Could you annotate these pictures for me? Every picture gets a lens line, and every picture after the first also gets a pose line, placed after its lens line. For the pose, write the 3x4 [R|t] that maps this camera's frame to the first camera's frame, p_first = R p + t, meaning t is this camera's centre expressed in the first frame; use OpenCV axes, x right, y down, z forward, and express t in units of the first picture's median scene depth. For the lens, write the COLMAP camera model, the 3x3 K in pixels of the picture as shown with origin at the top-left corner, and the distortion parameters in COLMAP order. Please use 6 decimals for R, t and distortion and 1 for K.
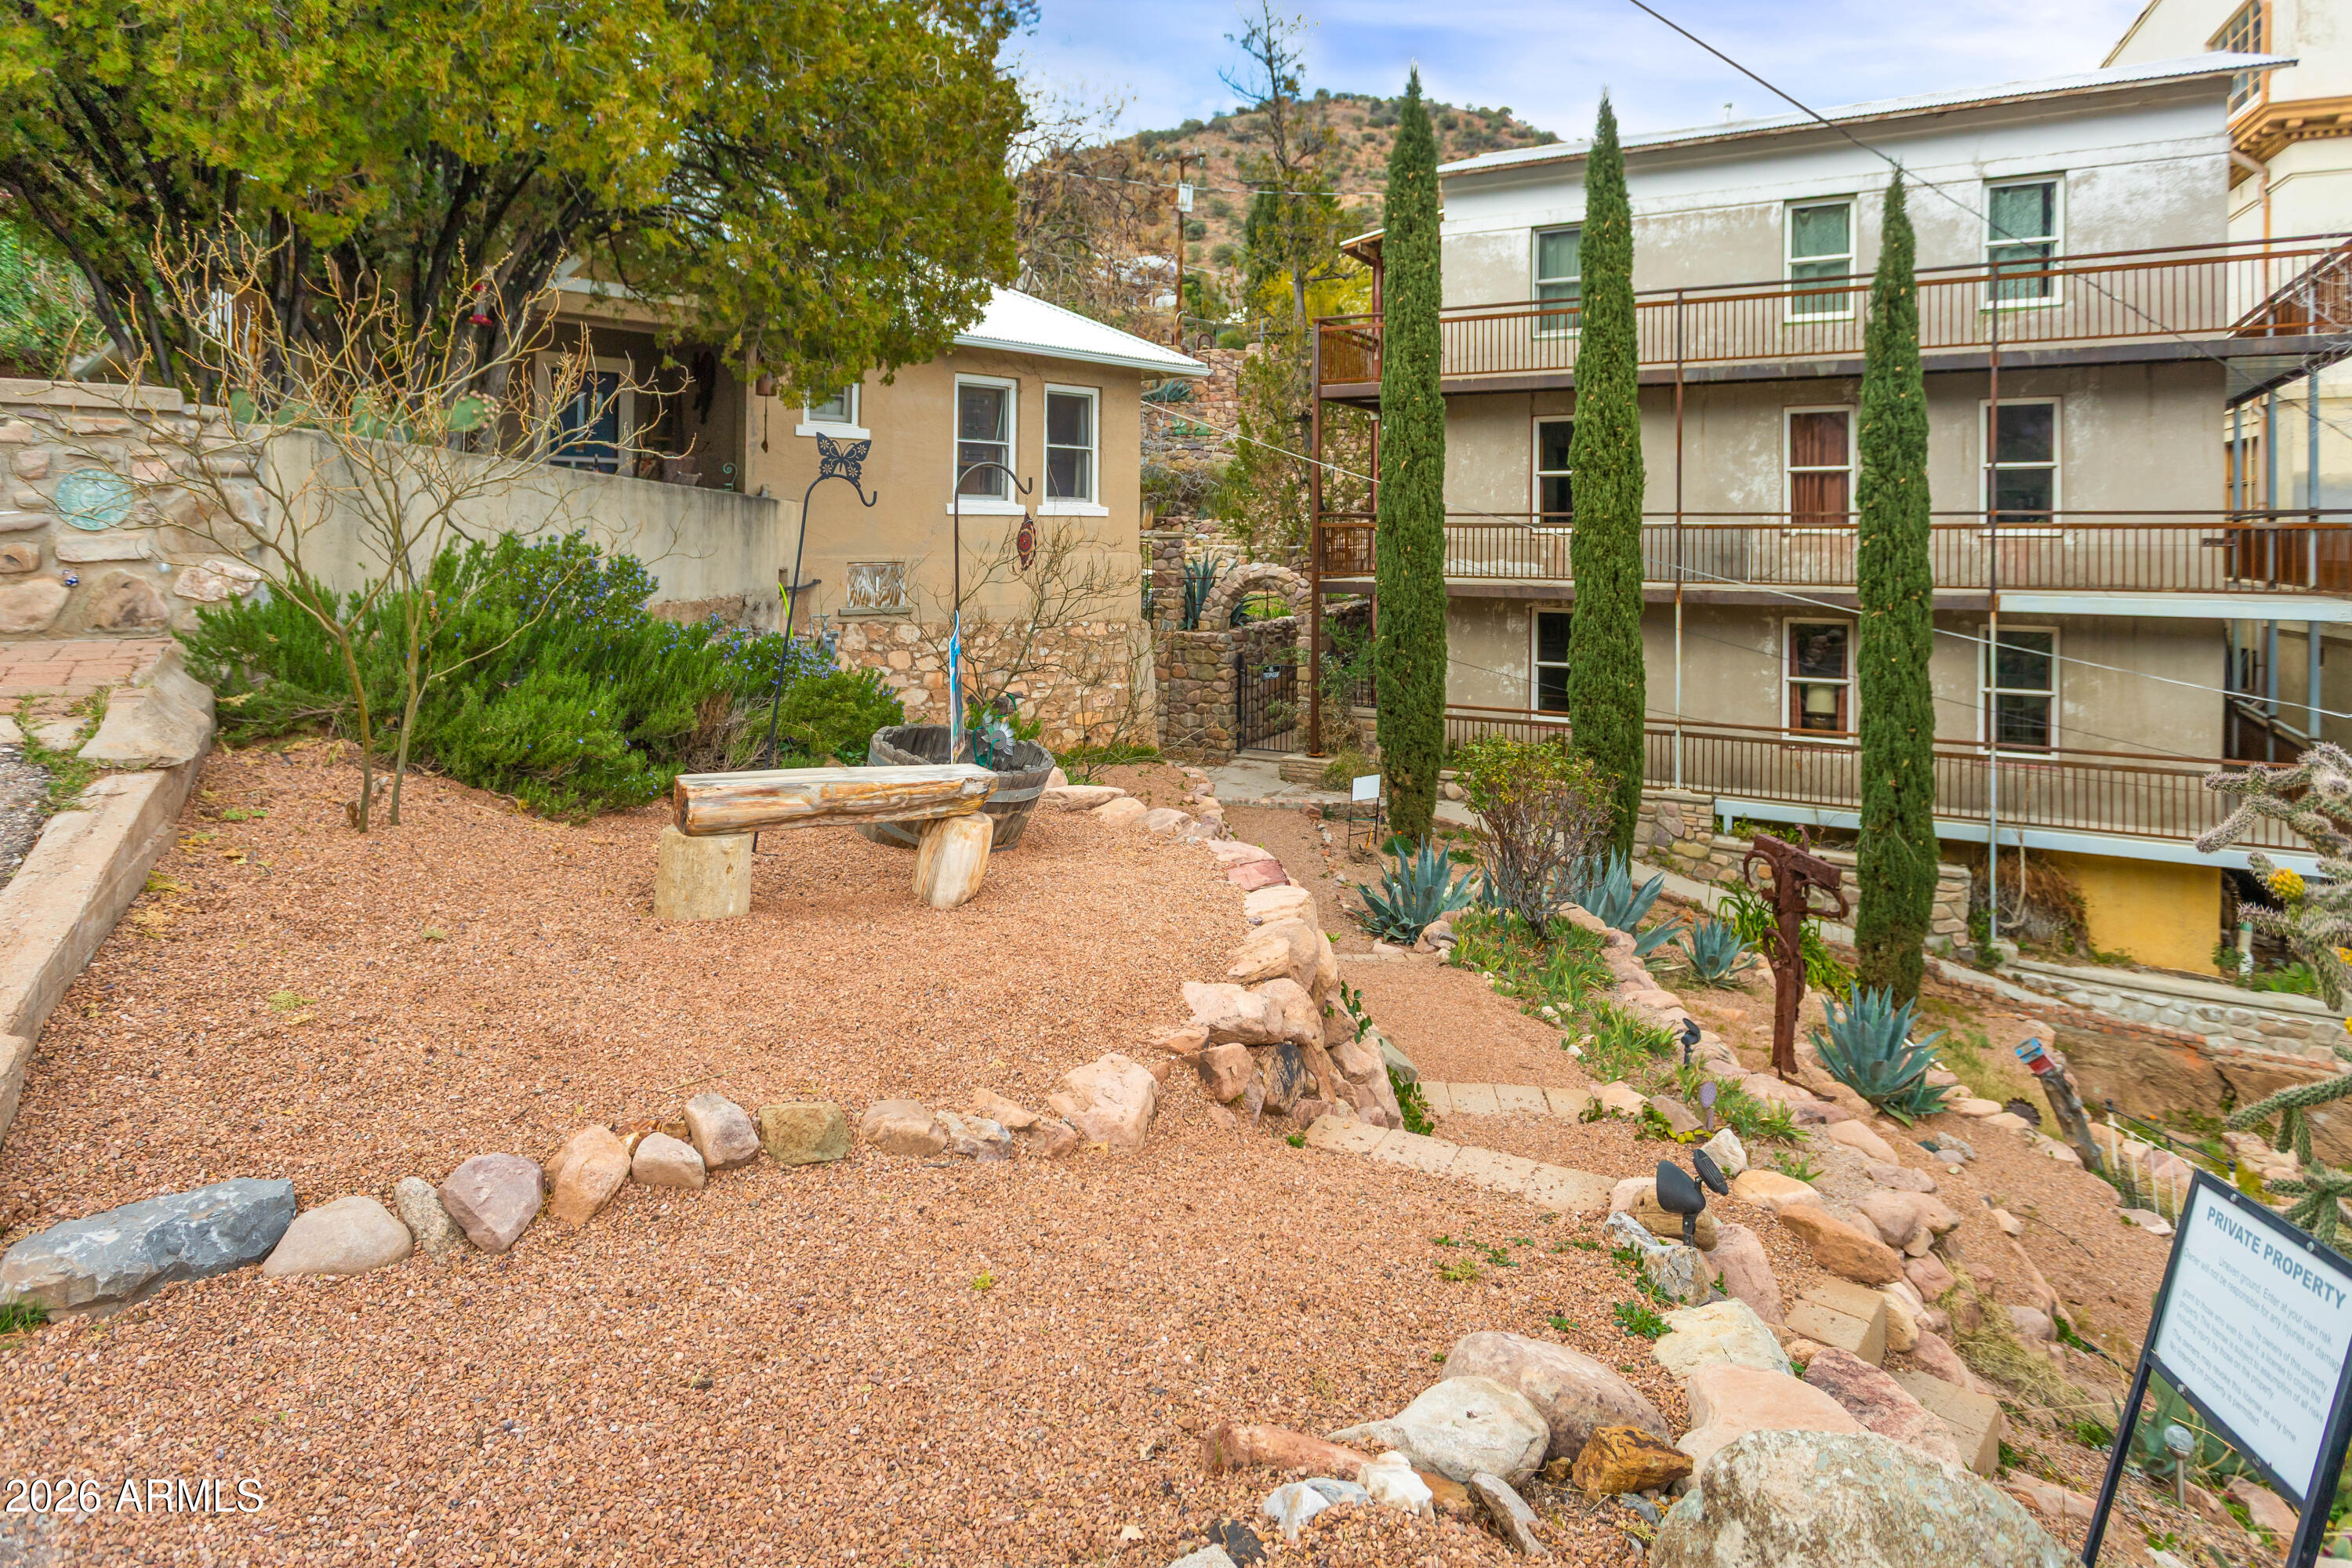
lens RADIAL K [[1339.7, 0, 1174.8], [0, 1339.7, 515.0], [0, 0, 1]] dist [0.000730, 0.000760]
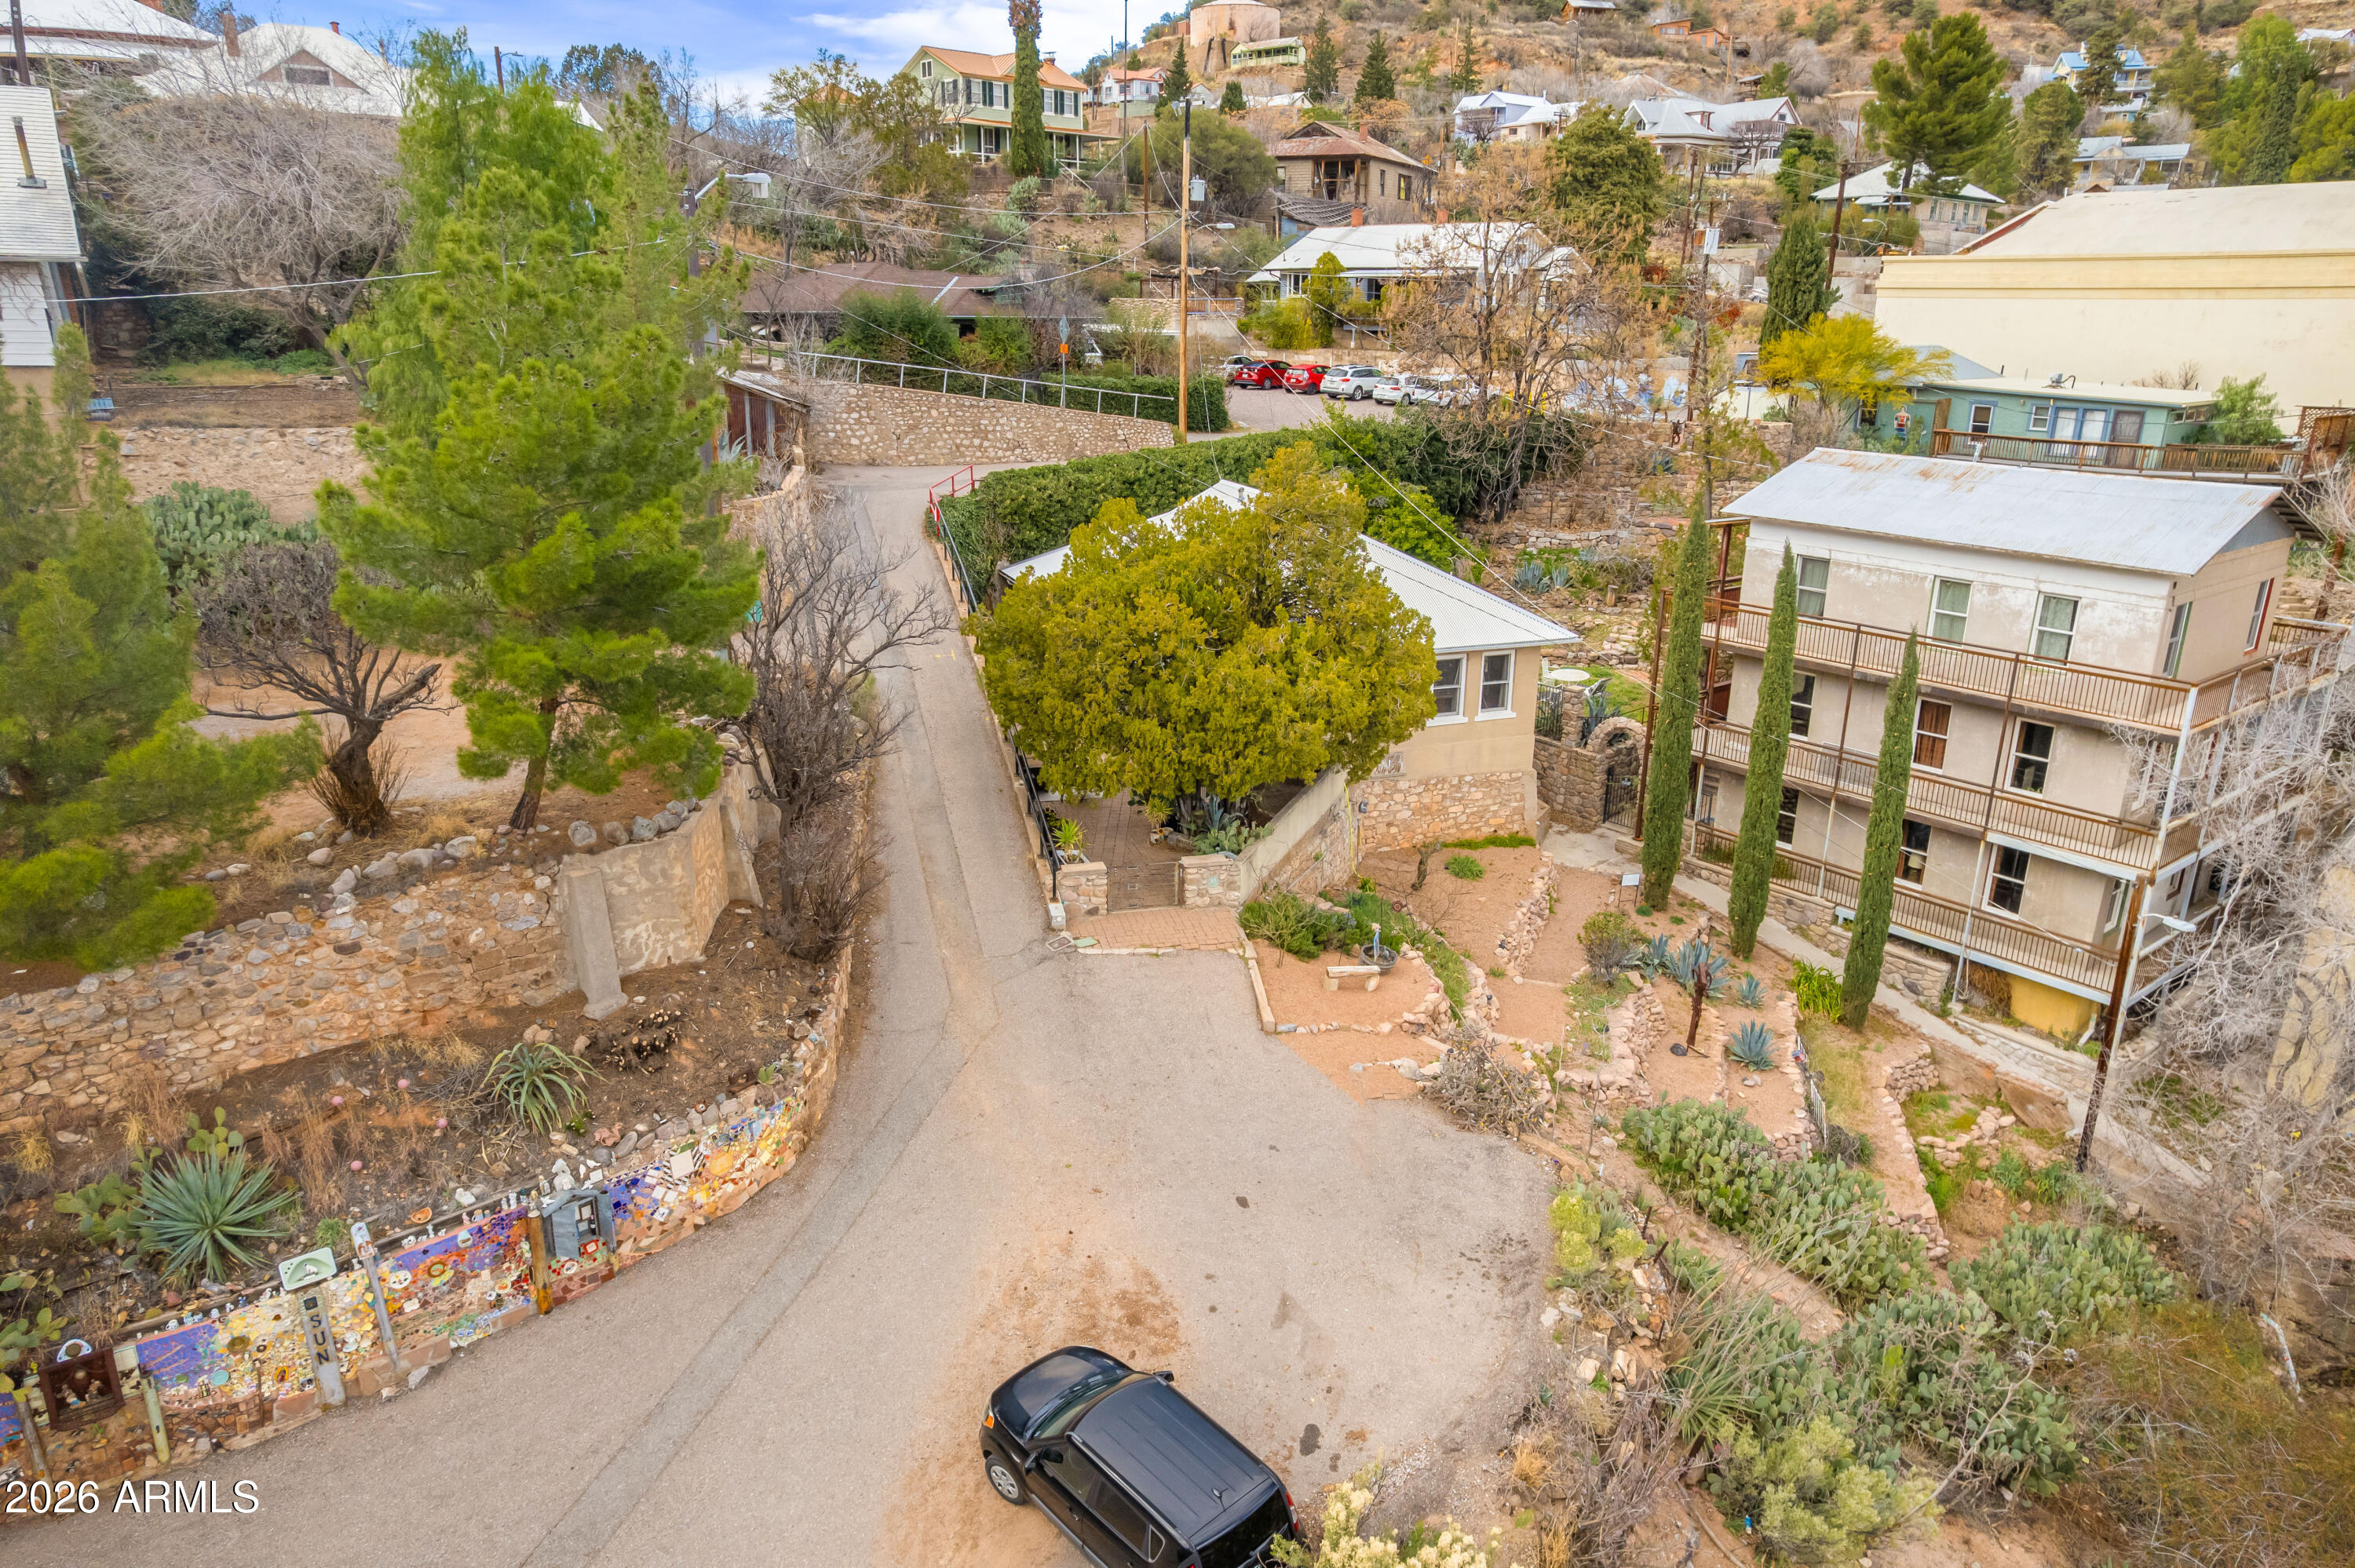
lens RADIAL K [[1497.3, 0, 1184.4], [0, 1497.3, 801.8], [0, 0, 1]] dist [-0.084804, 0.079567]
pose [[0.924502, 0.121205, -0.361395, 0.324429], [0.002362, 0.946259, 0.323400, -0.630816], [0.381171, -0.299837, 0.874532, -1.154417]]
